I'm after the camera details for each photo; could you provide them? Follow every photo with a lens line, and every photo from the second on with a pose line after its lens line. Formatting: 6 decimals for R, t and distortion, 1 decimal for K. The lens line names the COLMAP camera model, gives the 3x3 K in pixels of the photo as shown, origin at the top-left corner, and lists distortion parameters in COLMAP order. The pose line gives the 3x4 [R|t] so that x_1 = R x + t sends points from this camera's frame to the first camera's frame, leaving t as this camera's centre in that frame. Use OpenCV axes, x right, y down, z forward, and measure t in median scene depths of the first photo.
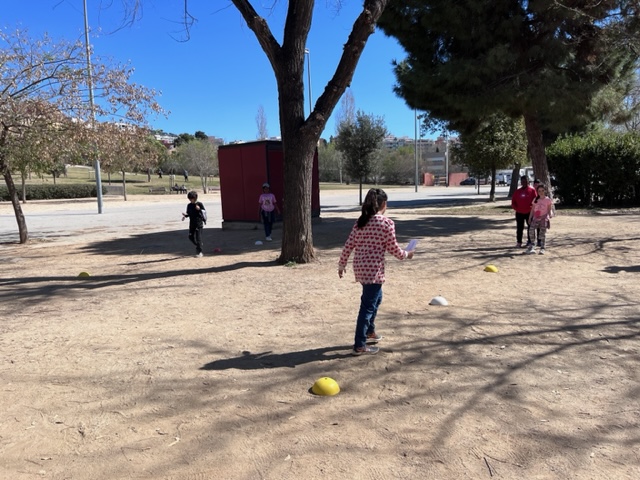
lens RADIAL K [[481.7, 0, 320.0], [0, 481.7, 240.0], [0, 0, 1]] dist [0.072536, -0.106957]
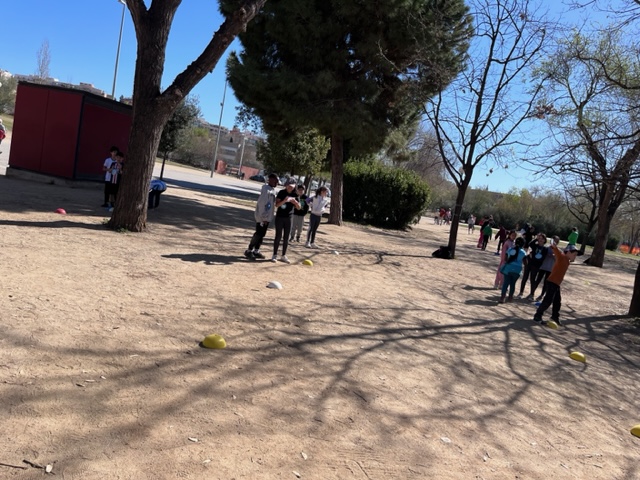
lens RADIAL K [[481.7, 0, 320.0], [0, 481.7, 240.0], [0, 0, 1]] dist [0.072536, -0.106957]
pose [[0.886233, 0.154676, 0.436653, -0.067080], [-0.166752, 0.985940, -0.010810, 0.005946], [-0.432186, -0.063233, 0.899565, -0.032786]]
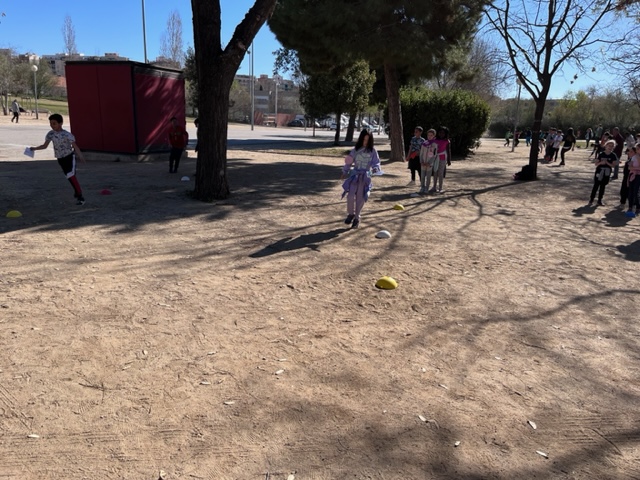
lens RADIAL K [[481.7, 0, 320.0], [0, 481.7, 240.0], [0, 0, 1]] dist [0.072536, -0.106957]
pose [[0.934421, -0.015624, 0.355827, -0.100403], [-0.029210, 0.992310, 0.120277, 0.002457], [-0.354970, -0.122783, 0.926780, 0.004868]]
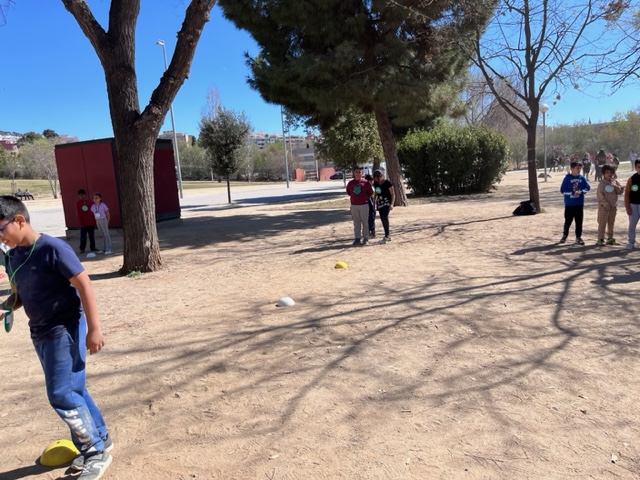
lens RADIAL K [[481.7, 0, 320.0], [0, 481.7, 240.0], [0, 0, 1]] dist [0.072536, -0.106957]
pose [[0.966621, -0.067529, 0.247151, 0.027259], [0.065854, 0.997716, 0.015051, -0.002052], [-0.247602, 0.001728, 0.968860, 0.017452]]
